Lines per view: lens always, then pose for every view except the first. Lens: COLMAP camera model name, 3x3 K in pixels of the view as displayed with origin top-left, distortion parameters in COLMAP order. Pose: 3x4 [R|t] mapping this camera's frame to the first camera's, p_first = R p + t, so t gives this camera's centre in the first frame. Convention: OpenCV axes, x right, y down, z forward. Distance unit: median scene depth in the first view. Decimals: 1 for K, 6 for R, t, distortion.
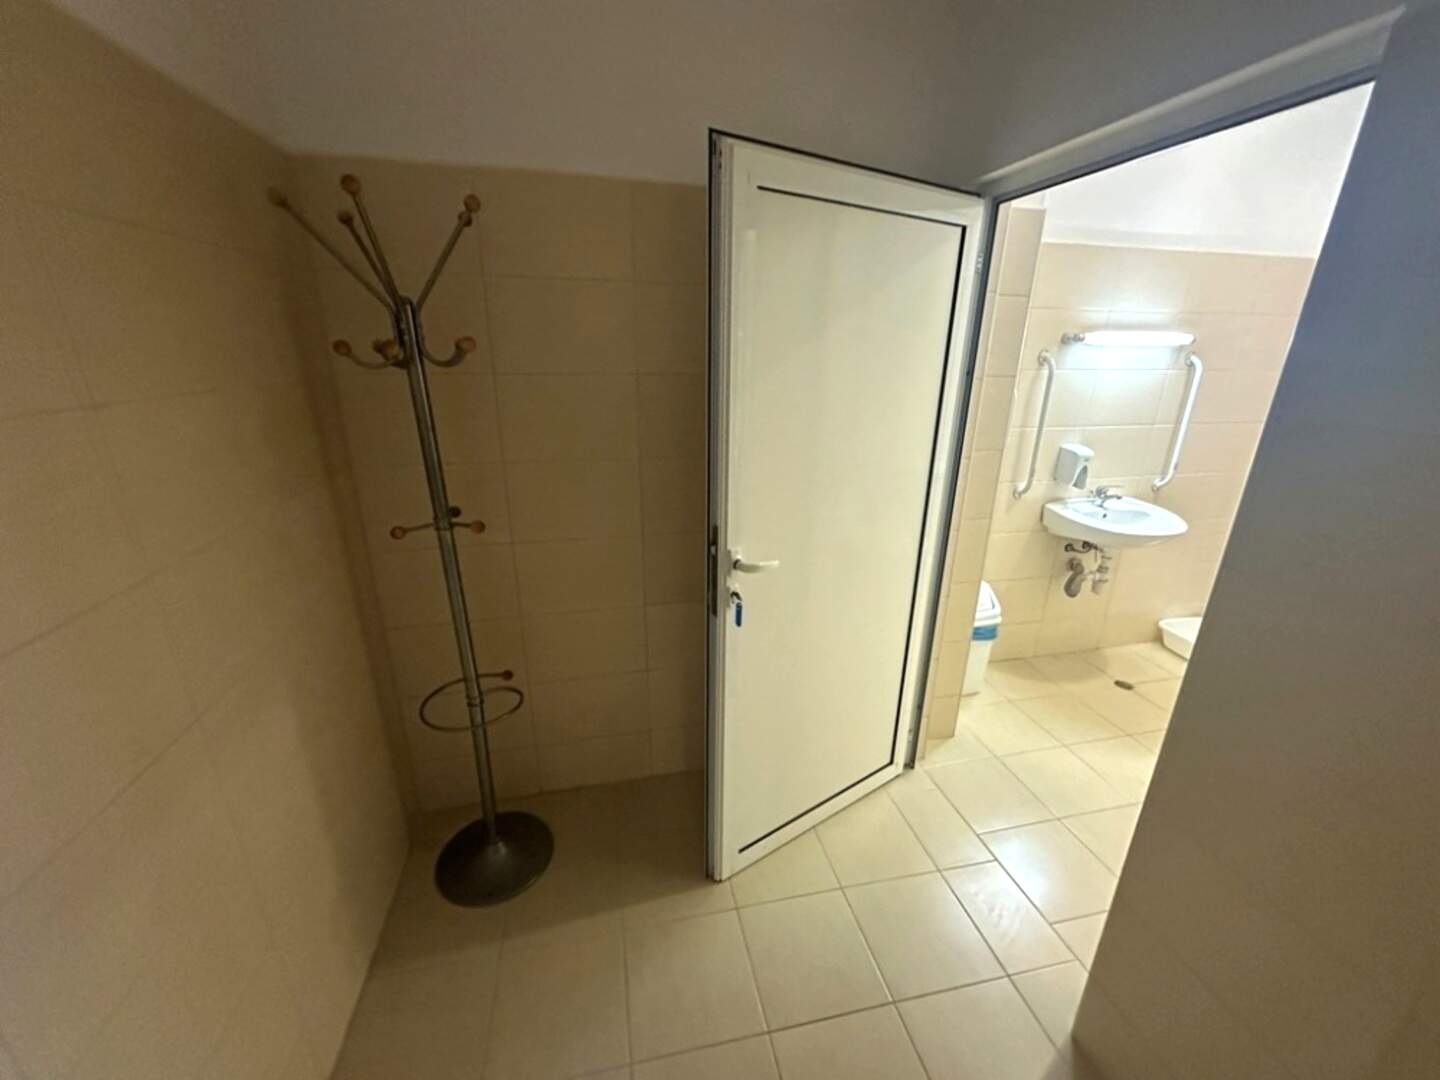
lens RADIAL K [[574.7, 0, 716.4], [0, 574.7, 538.3], [0, 0, 1]] dist [-0.001584, 0.000769]
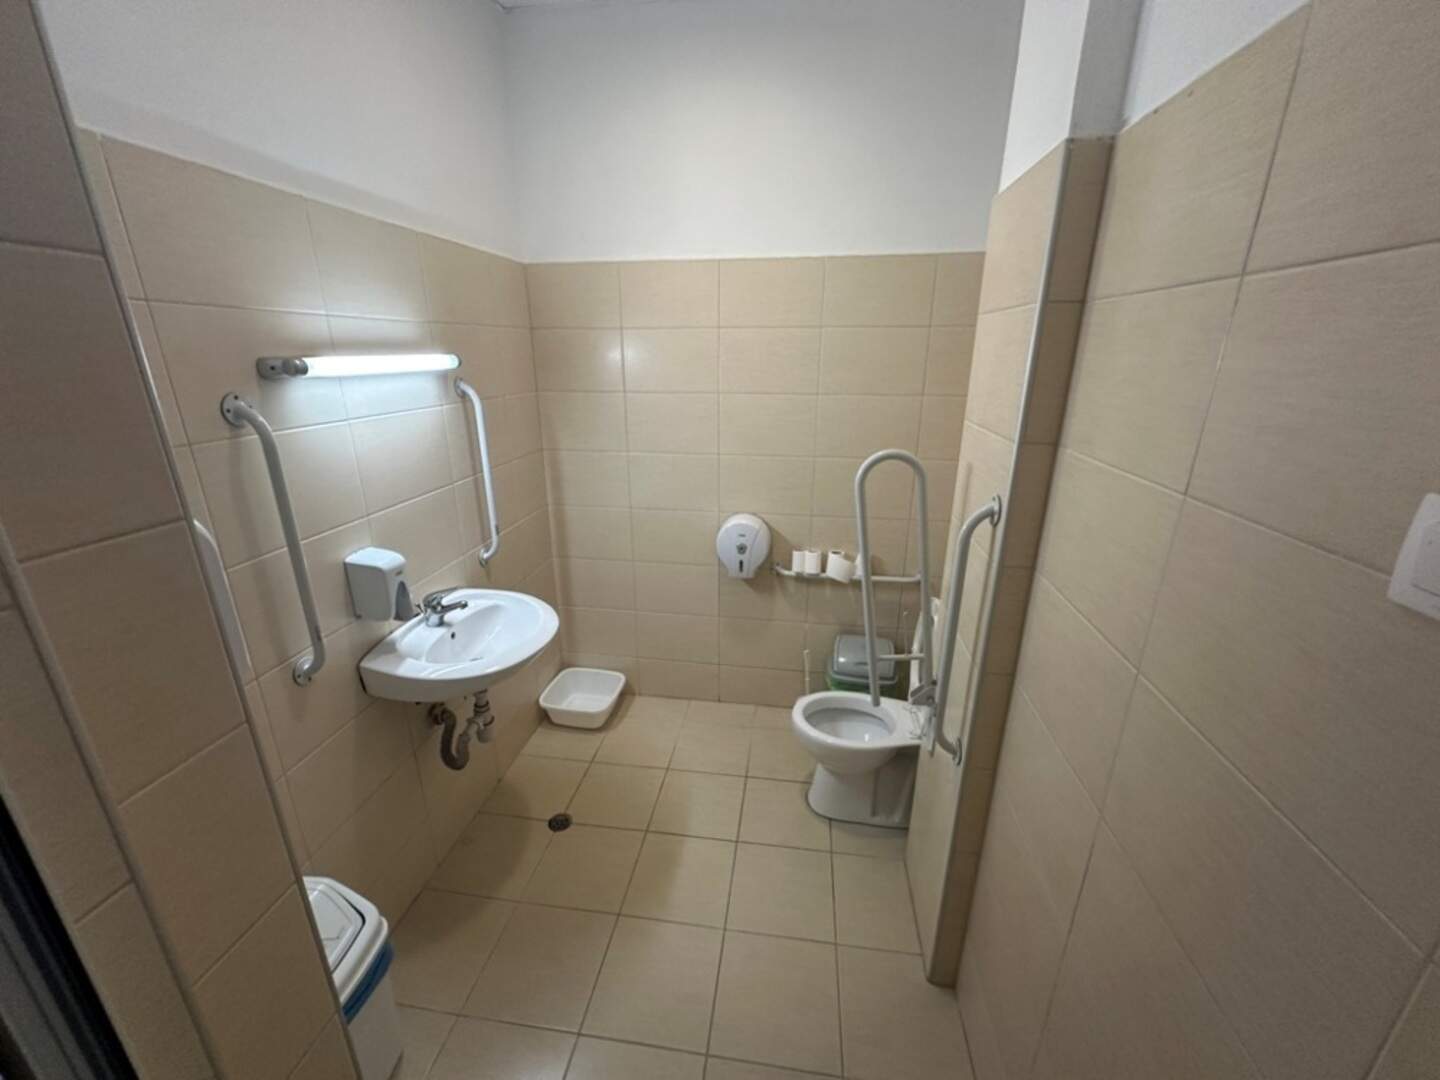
lens RADIAL K [[574.7, 0, 718.4], [0, 574.7, 540.2], [0, 0, 1]] dist [-0.001584, 0.000769]
pose [[0.366099, -0.300092, 0.880861, 0.252930], [0.313615, 0.930990, 0.186827, -0.167464], [-0.876138, 0.207854, 0.434948, 0.442414]]
